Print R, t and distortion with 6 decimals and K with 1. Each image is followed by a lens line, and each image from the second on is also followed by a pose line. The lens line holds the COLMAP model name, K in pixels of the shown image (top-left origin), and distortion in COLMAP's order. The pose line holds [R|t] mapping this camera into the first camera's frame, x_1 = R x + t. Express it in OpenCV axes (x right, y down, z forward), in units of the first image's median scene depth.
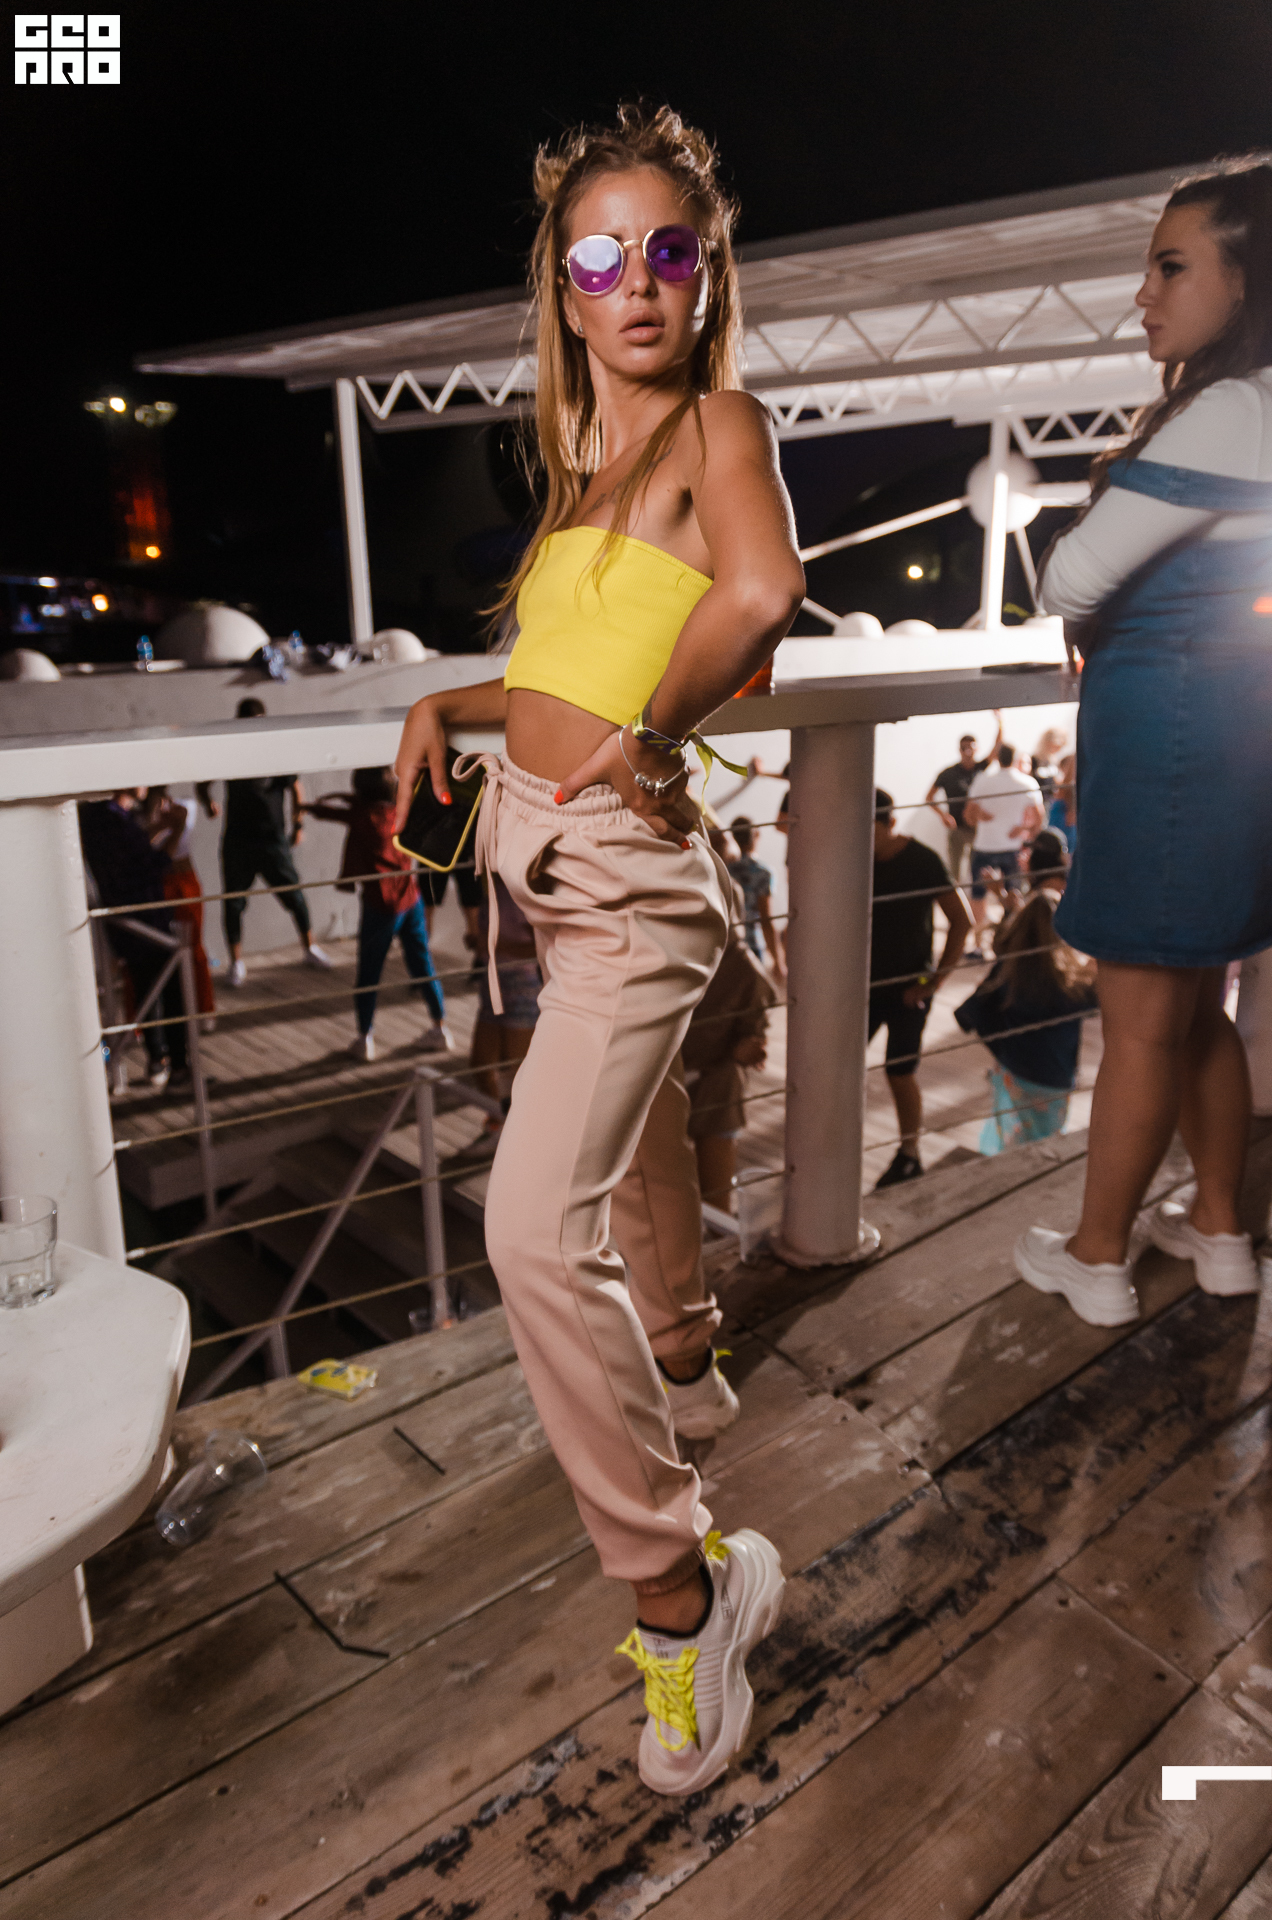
lens RADIAL K [[1384.0, 0, 640.0], [0, 1384.0, 957.4], [0, 0, 1]] dist [-0.019622, -0.031224]
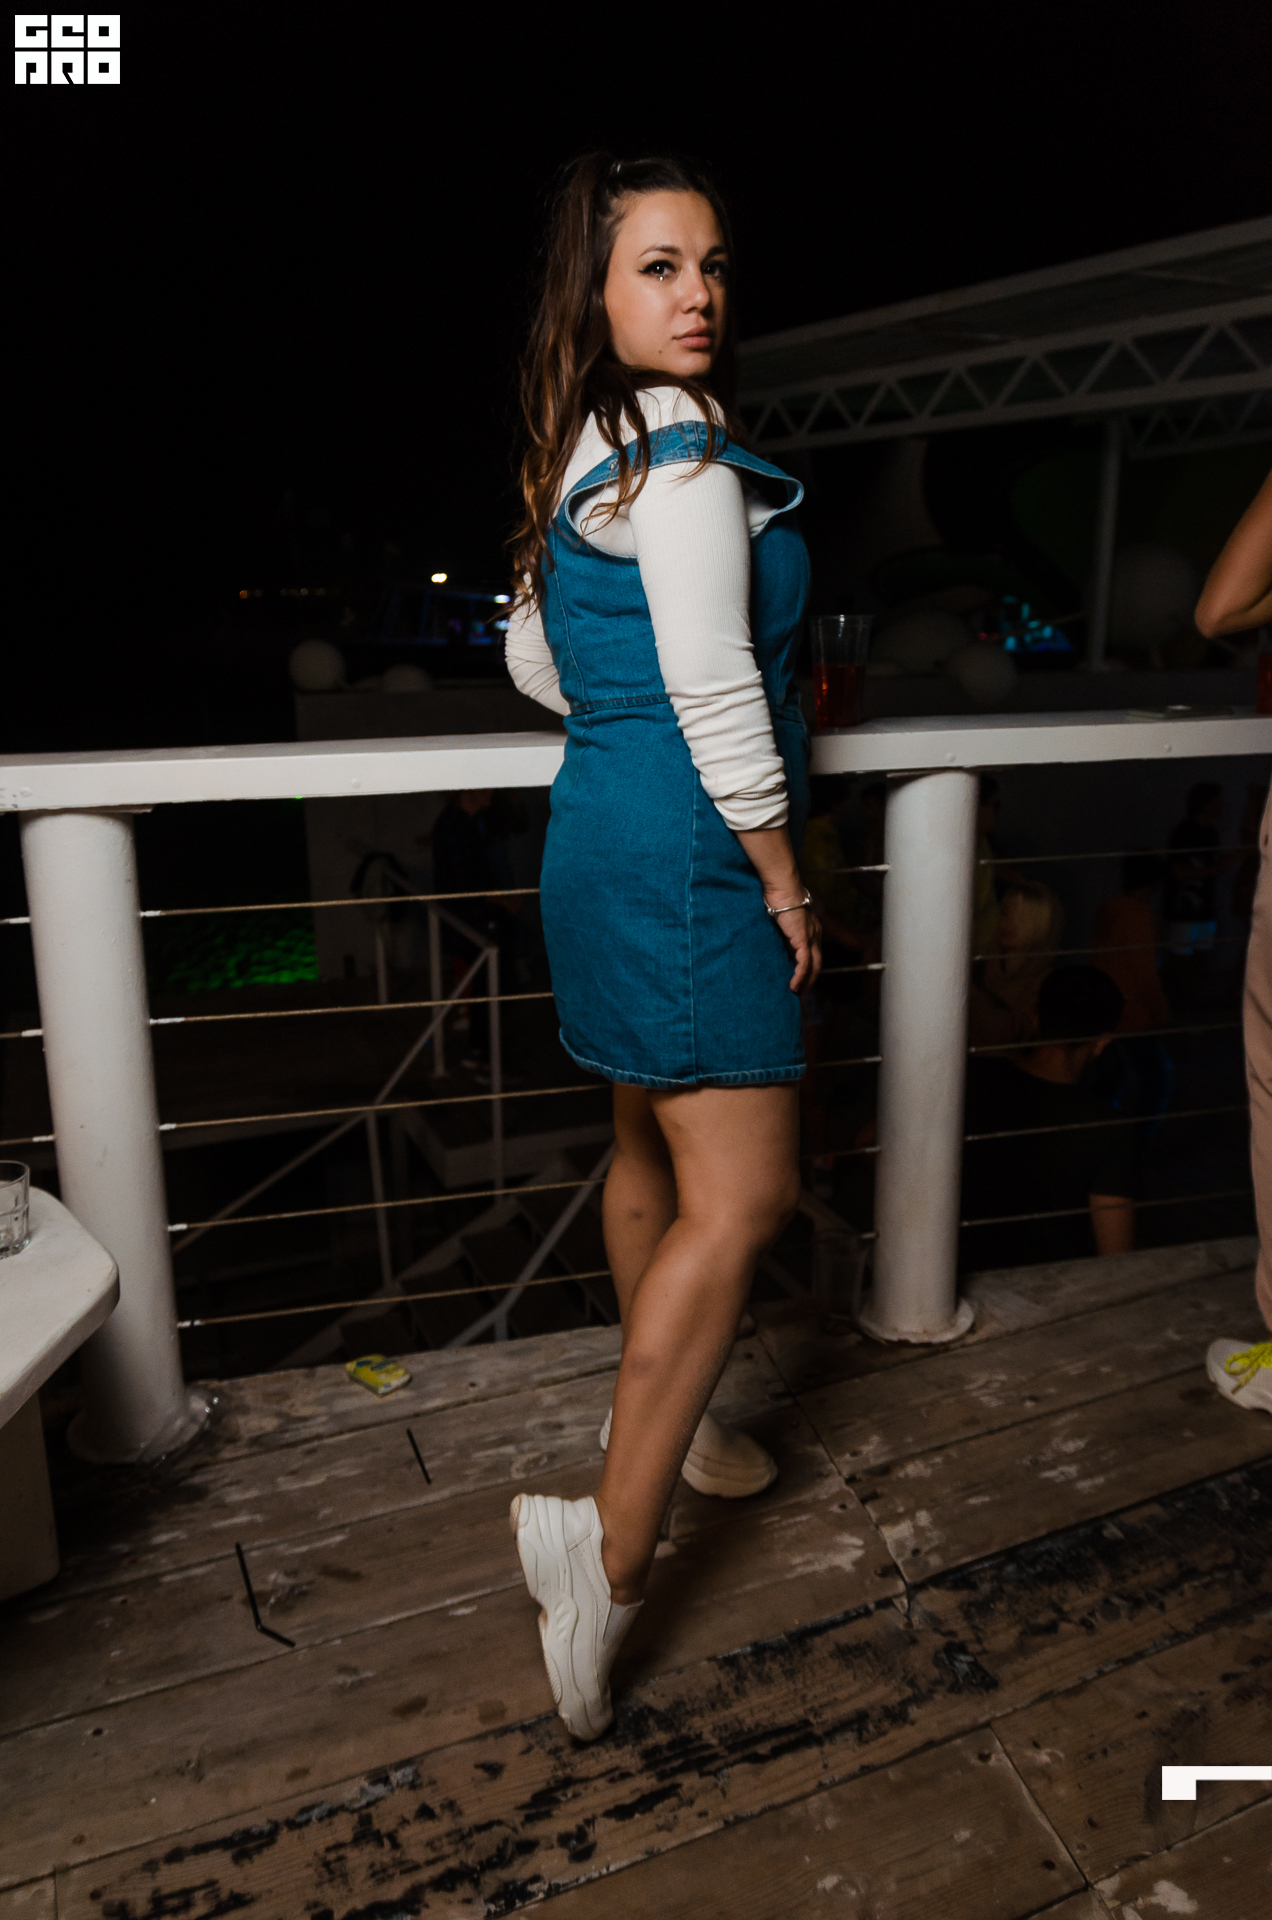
lens RADIAL K [[1384.0, 0, 637.3], [0, 1384.0, 960.1], [0, 0, 1]] dist [-0.019622, -0.031224]
pose [[0.952882, 0.083713, -0.291560, 0.318701], [-0.086882, 0.996216, 0.002087, -0.032730], [0.290632, 0.023343, 0.956550, 0.067520]]
